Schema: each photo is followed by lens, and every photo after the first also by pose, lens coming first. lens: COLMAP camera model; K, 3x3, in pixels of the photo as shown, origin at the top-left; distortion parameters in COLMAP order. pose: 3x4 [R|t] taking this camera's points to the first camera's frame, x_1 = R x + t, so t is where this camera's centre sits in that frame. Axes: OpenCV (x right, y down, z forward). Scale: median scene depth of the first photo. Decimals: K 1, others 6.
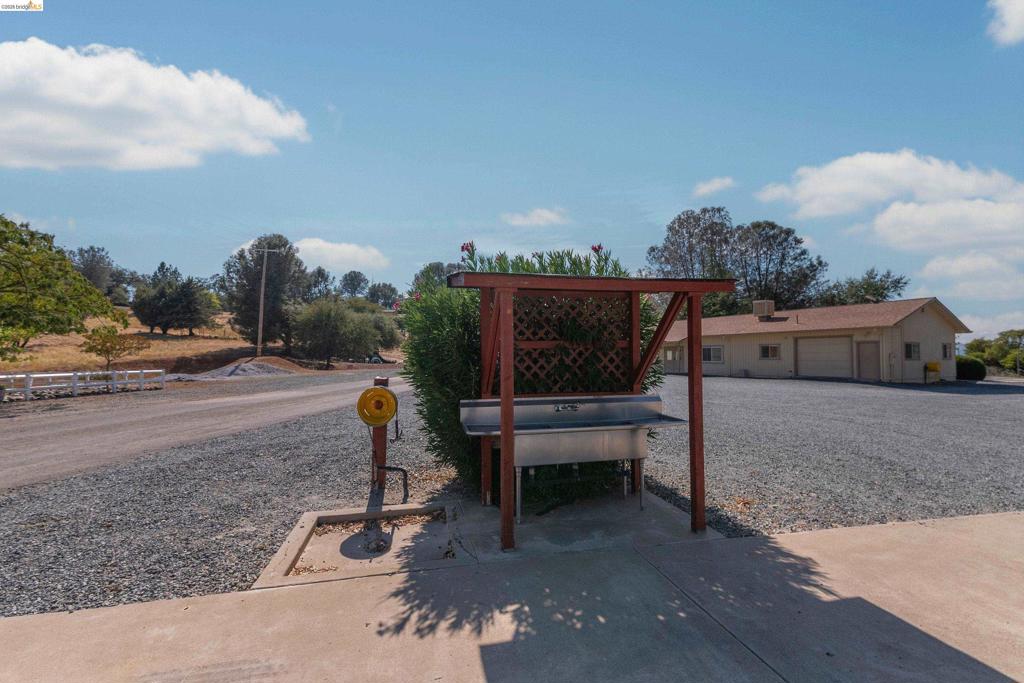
lens RADIAL K [[438.2, 0, 512.5], [0, 438.2, 348.9], [0, 0, 1]] dist [0.004545, 0.000221]
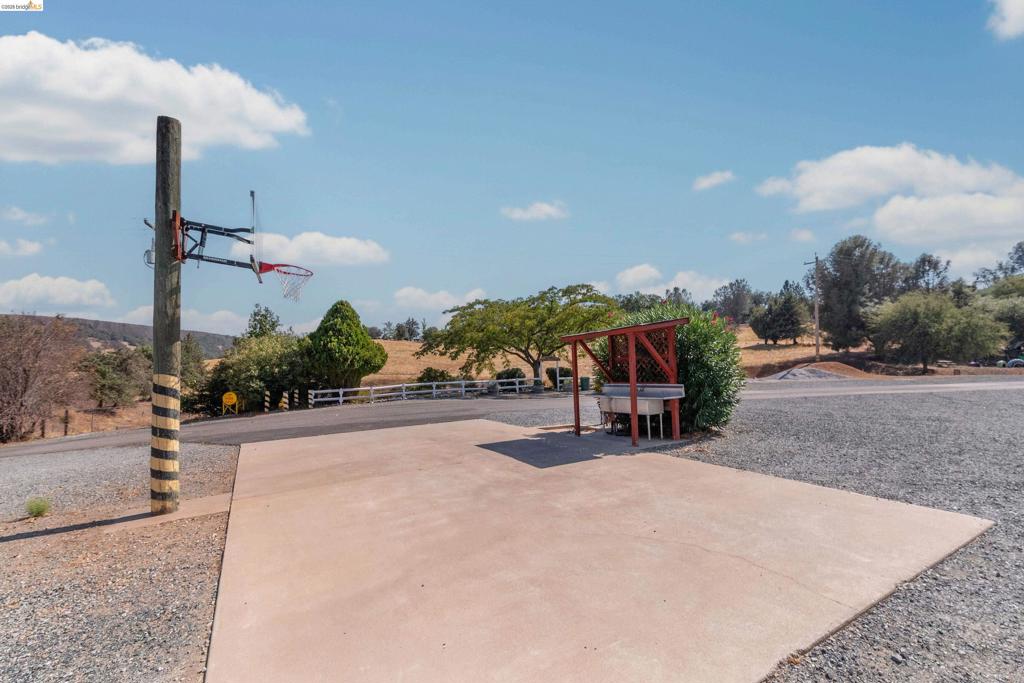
lens RADIAL K [[438.2, 0, 511.8], [0, 438.2, 342.2], [0, 0, 1]] dist [0.004545, 0.000221]
pose [[0.281072, -0.068191, -0.957261, 0.158282], [0.040638, 0.997423, -0.059120, 0.001236], [0.958826, -0.022284, 0.283119, -0.010259]]
